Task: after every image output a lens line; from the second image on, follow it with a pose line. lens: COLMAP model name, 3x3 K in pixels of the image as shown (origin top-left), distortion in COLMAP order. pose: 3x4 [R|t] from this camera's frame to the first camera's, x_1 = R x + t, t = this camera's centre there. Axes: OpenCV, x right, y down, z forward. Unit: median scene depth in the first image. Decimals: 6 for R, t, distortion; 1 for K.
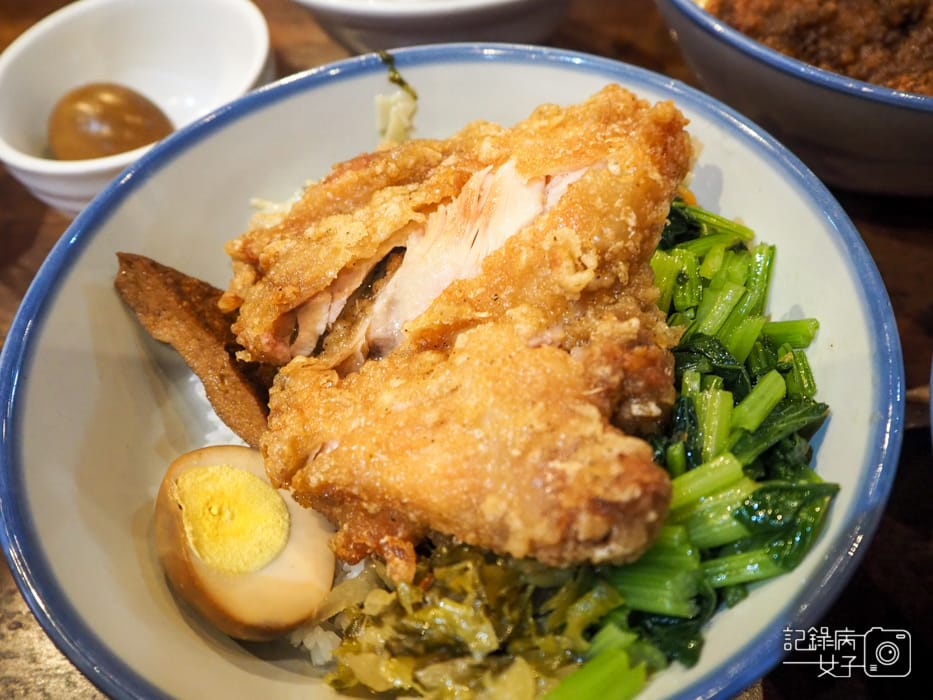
lens RADIAL K [[876.9, 0, 466.5], [0, 876.9, 350.0], [0, 0, 1]] dist [0.012669, 0.009244]
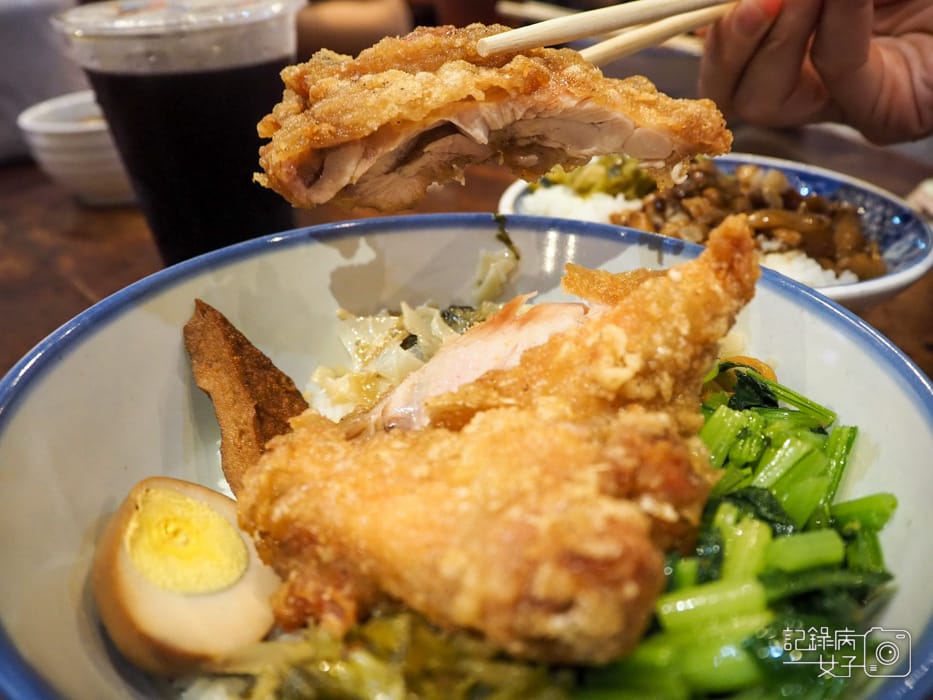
lens RADIAL K [[876.9, 0, 466.5], [0, 876.9, 350.0], [0, 0, 1]] dist [0.012669, 0.009244]
pose [[0.955132, 0.194665, -0.223223, 0.178214], [-0.271289, 0.877432, -0.395620, 0.304281], [0.118850, 0.438427, 0.890874, 0.145218]]
